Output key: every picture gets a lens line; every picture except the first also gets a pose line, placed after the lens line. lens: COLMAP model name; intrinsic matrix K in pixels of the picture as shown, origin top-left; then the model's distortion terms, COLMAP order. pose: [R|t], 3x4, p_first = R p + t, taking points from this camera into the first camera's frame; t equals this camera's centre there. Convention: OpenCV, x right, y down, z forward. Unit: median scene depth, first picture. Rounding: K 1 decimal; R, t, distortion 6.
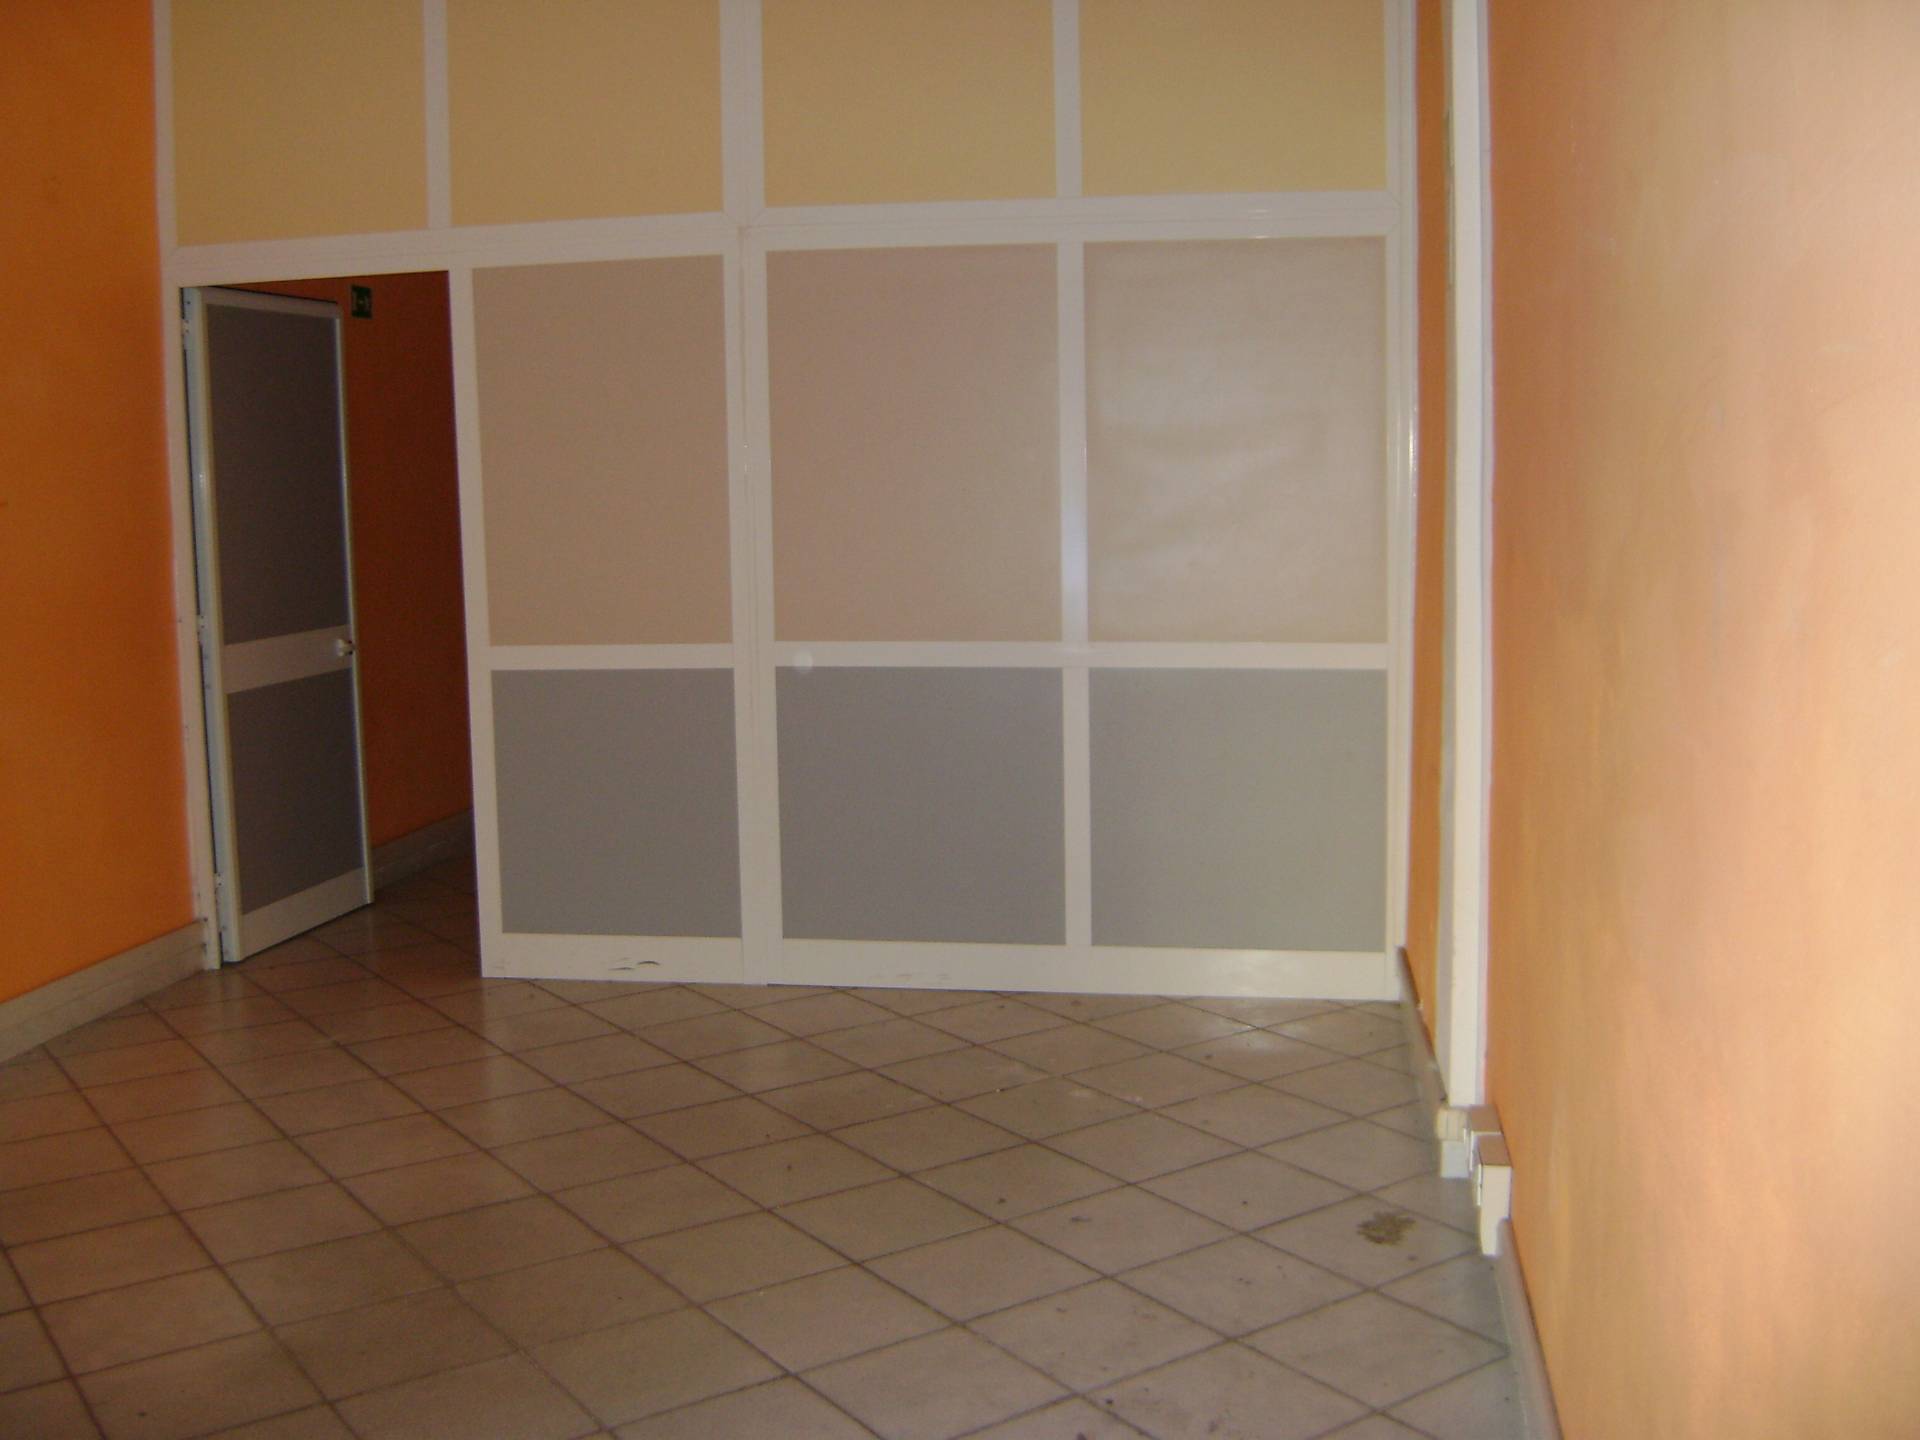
lens RADIAL K [[2000.7, 0, 952.6], [0, 2000.7, 633.5], [0, 0, 1]] dist [-0.154089, 0.112307]
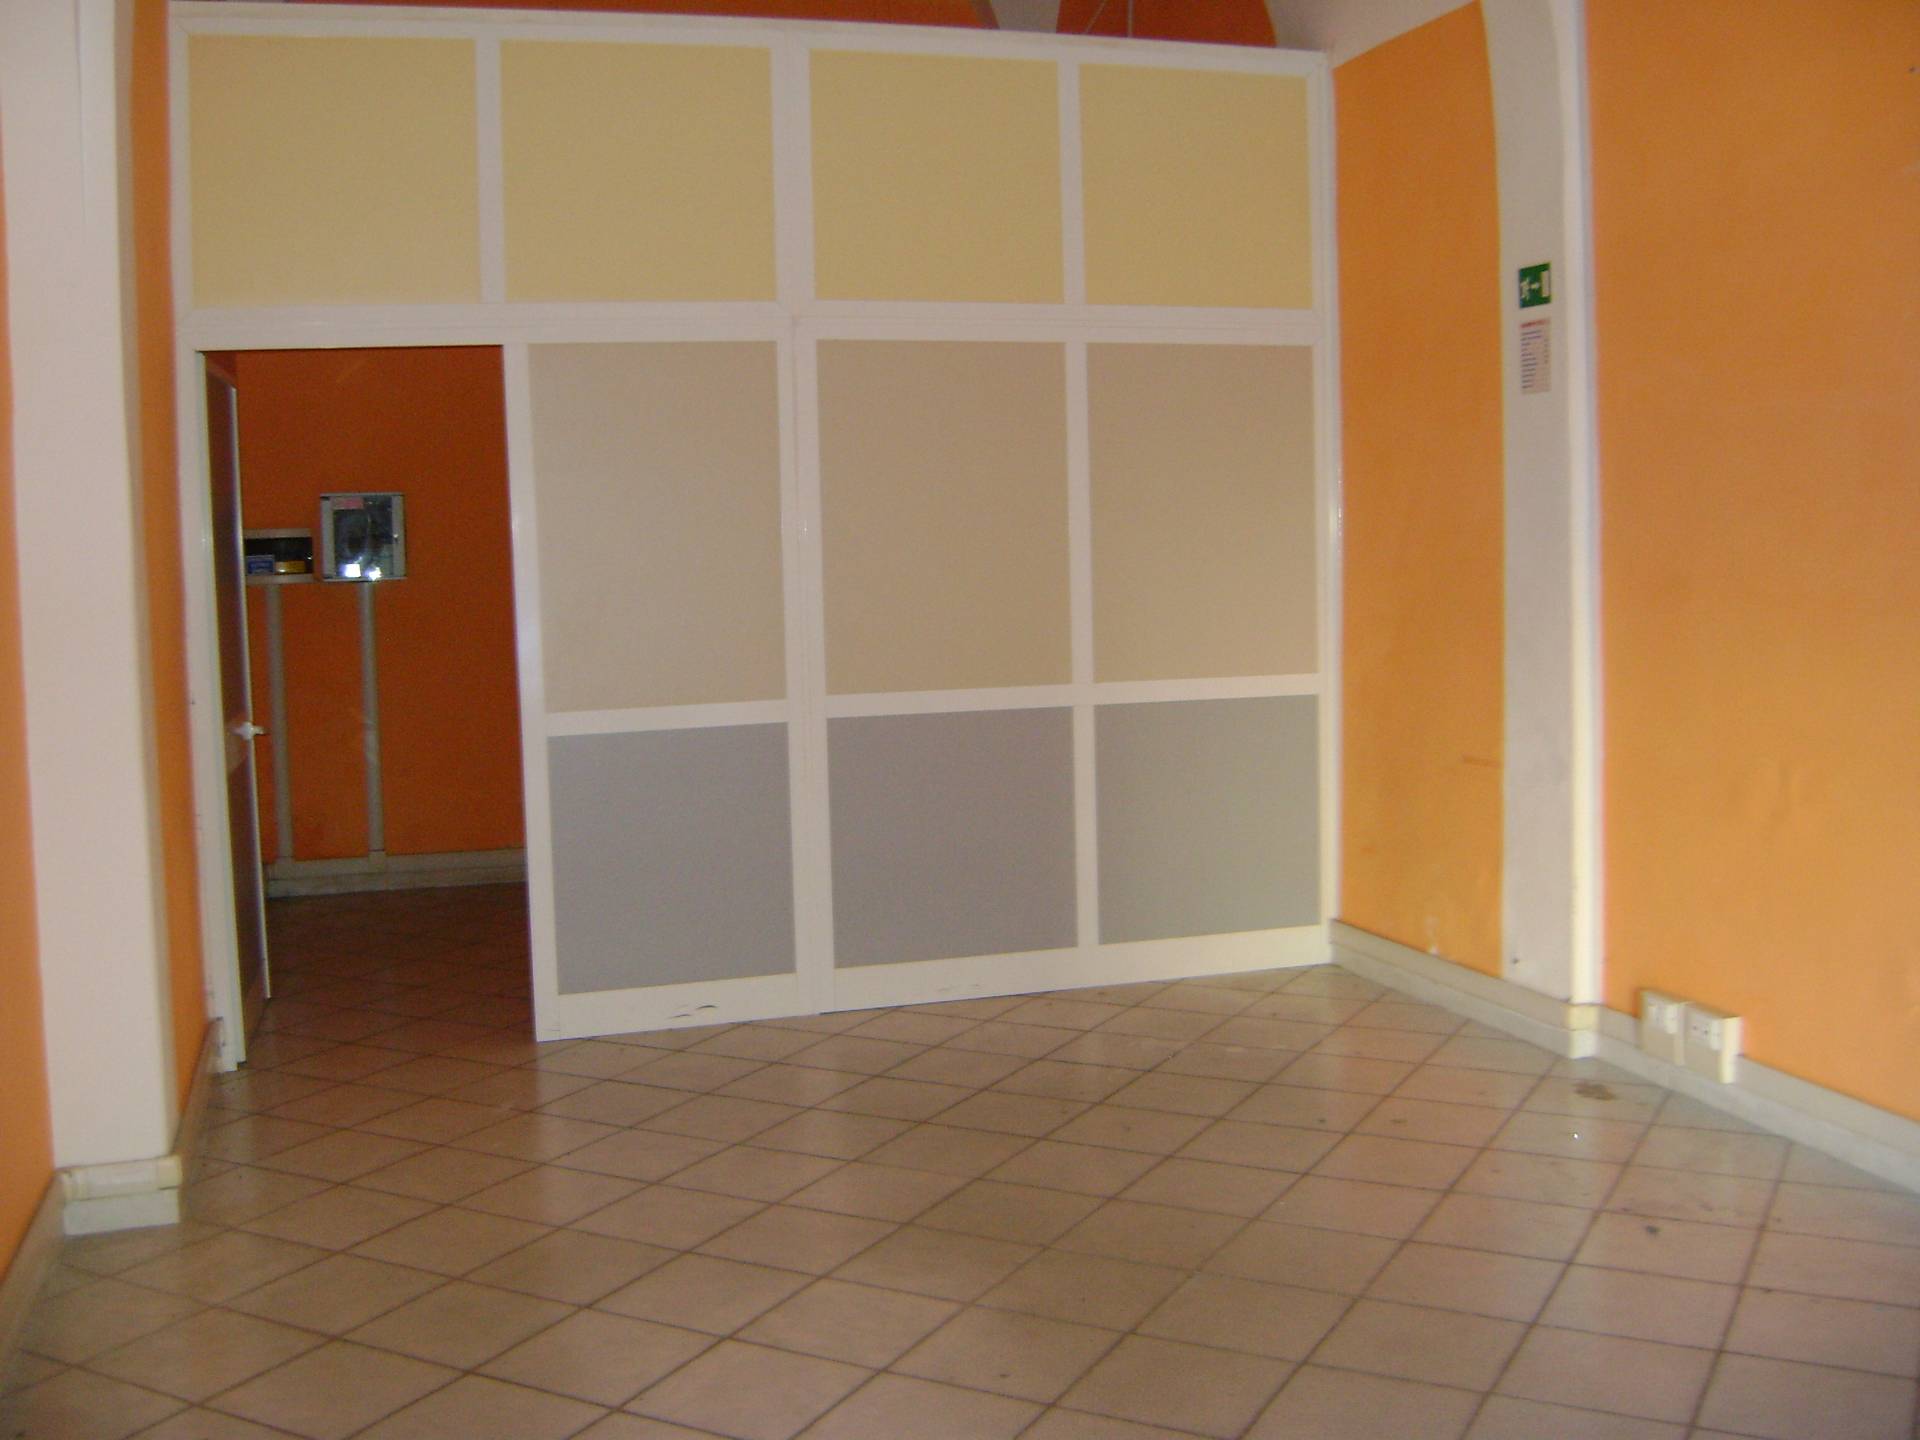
lens RADIAL K [[2000.7, 0, 952.6], [0, 2000.7, 633.5], [0, 0, 1]] dist [-0.154089, 0.112307]
pose [[0.891638, -0.028249, 0.451866, -0.528841], [0.048090, 0.998315, -0.032481, 0.009254], [-0.450187, 0.050692, 0.891494, -0.006416]]
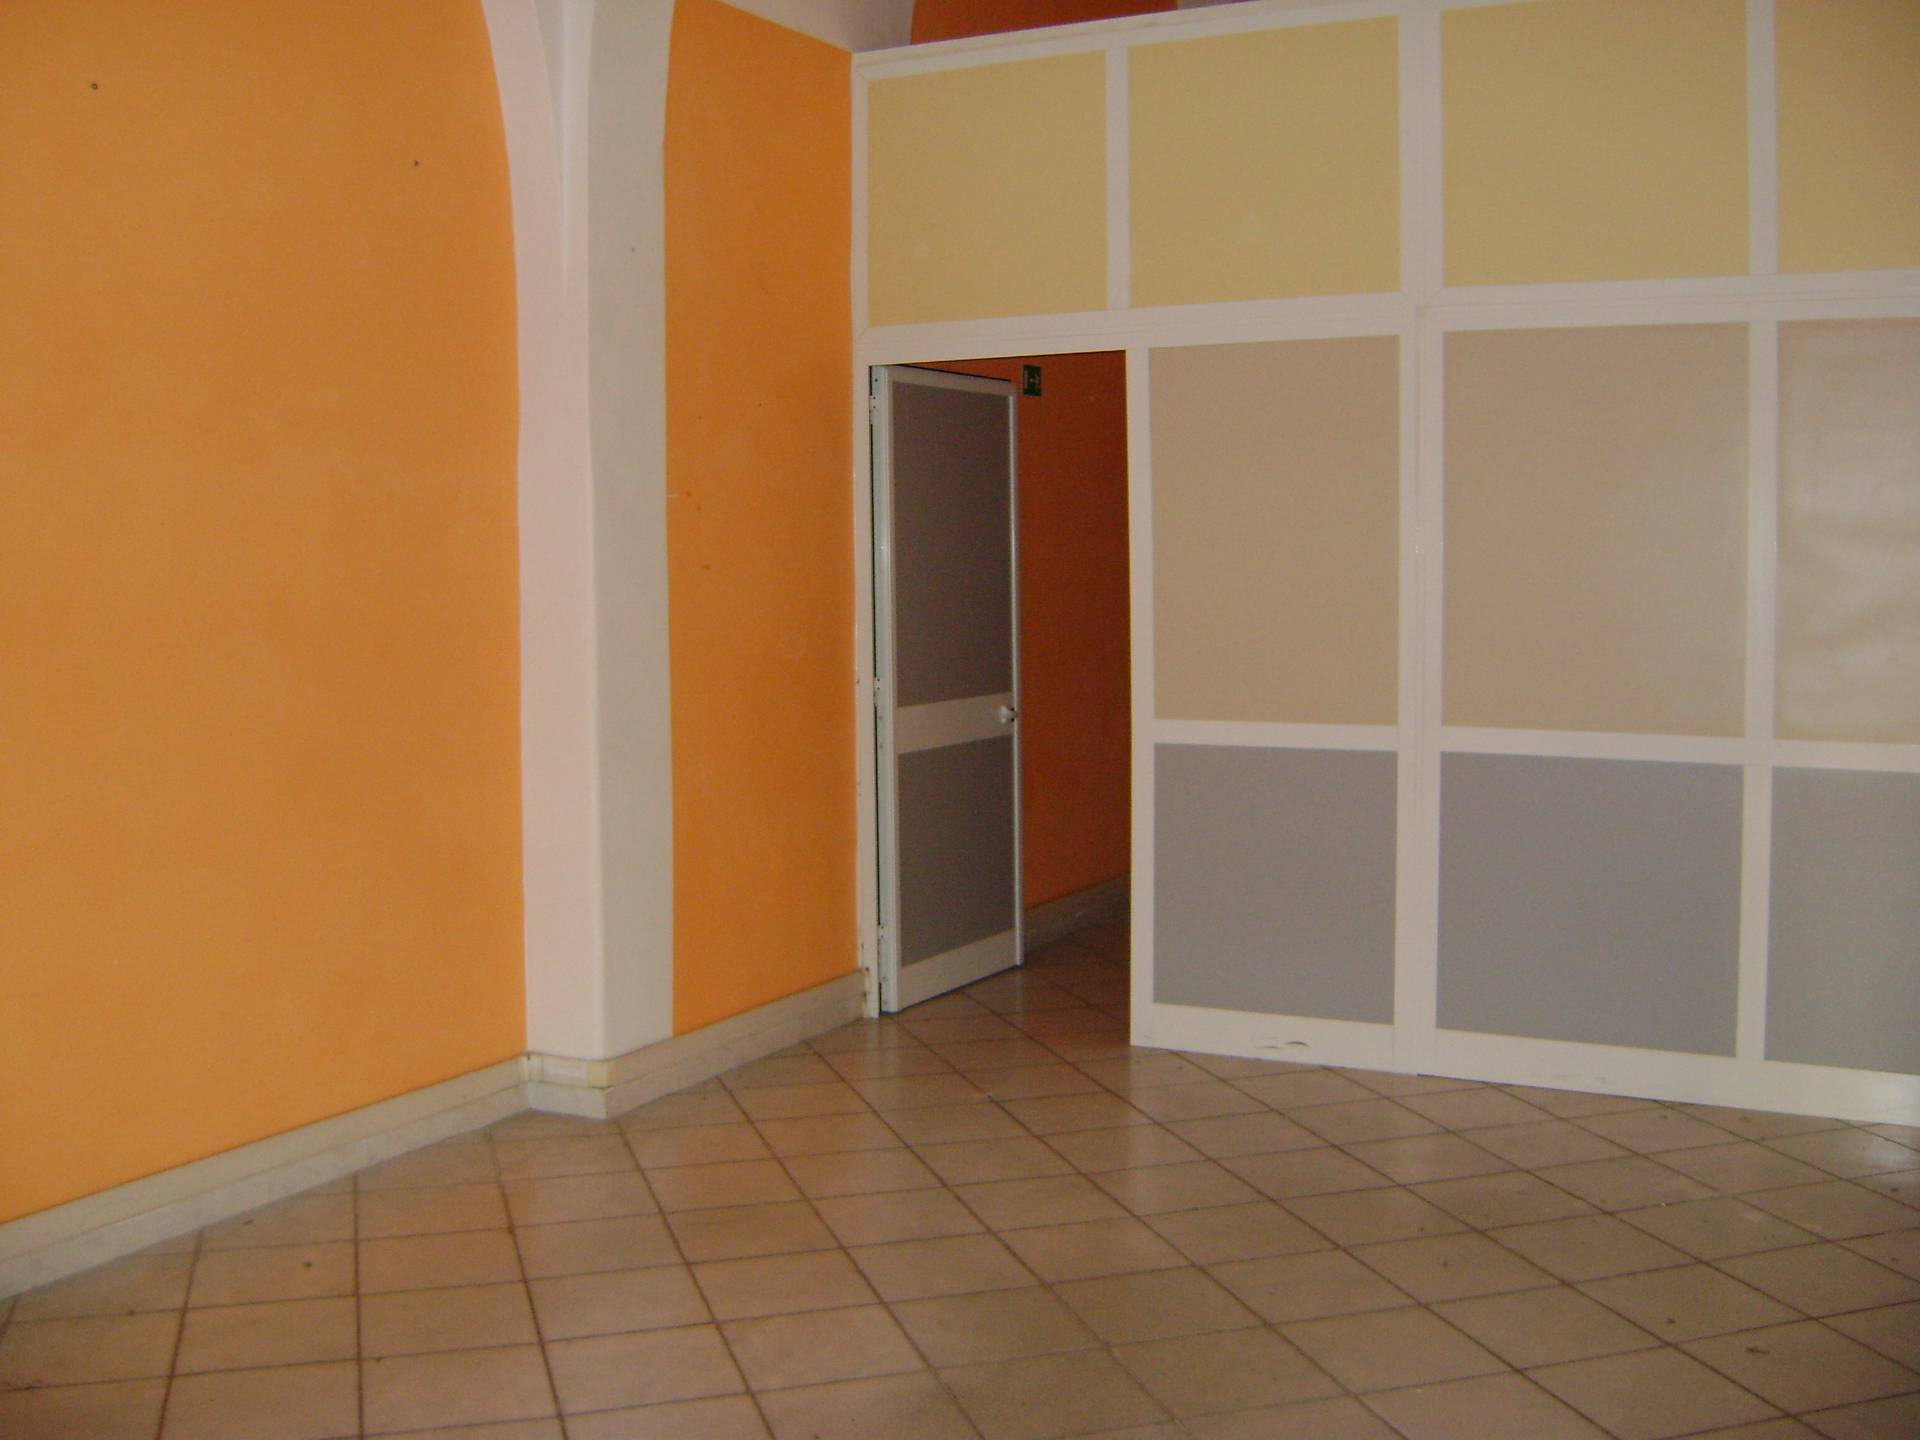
lens RADIAL K [[2000.7, 0, 952.6], [0, 2000.7, 633.5], [0, 0, 1]] dist [-0.154089, 0.112307]
pose [[0.951913, 0.029053, -0.304987, -0.022019], [-0.041134, 0.998600, -0.033258, 0.001003], [0.303593, 0.044204, 0.951776, -0.005268]]
